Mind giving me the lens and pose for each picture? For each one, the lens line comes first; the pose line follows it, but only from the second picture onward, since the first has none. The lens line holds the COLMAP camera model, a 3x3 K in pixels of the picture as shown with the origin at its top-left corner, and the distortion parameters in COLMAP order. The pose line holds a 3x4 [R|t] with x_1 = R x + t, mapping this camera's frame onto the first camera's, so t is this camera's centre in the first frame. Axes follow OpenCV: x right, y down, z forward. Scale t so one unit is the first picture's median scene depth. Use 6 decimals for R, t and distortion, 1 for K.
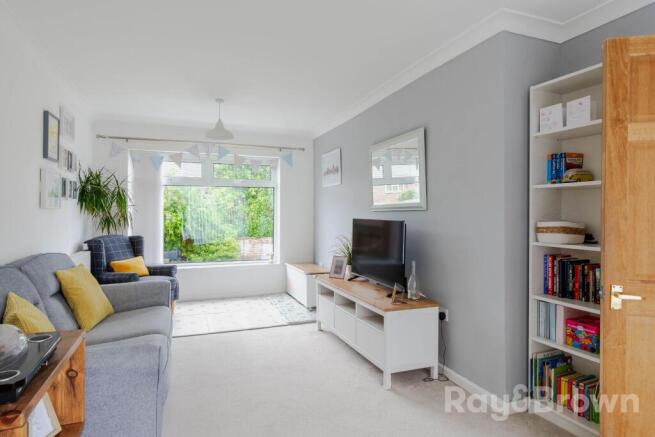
lens RADIAL K [[380.9, 0, 328.4], [0, 380.9, 214.4], [0, 0, 1]] dist [-0.009393, -0.000717]
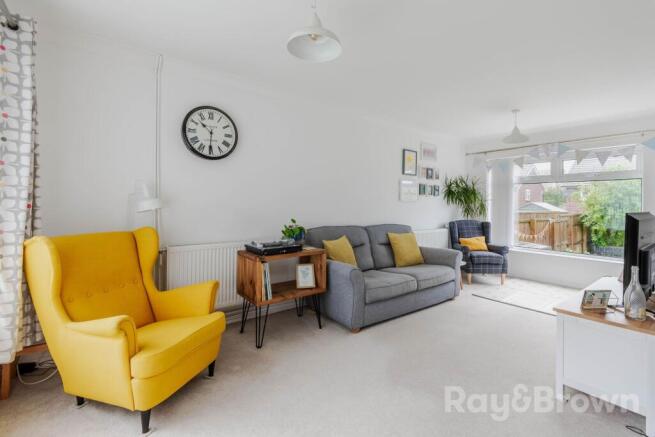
lens RADIAL K [[293.0, 0, 338.4], [0, 293.0, 203.2], [0, 0, 1]] dist [0.000765, -0.001947]
pose [[0.321208, -0.002115, -0.947006, 0.347757], [-0.020592, 0.999745, -0.009217, 0.009974], [0.946785, 0.022461, 0.321083, 0.153017]]
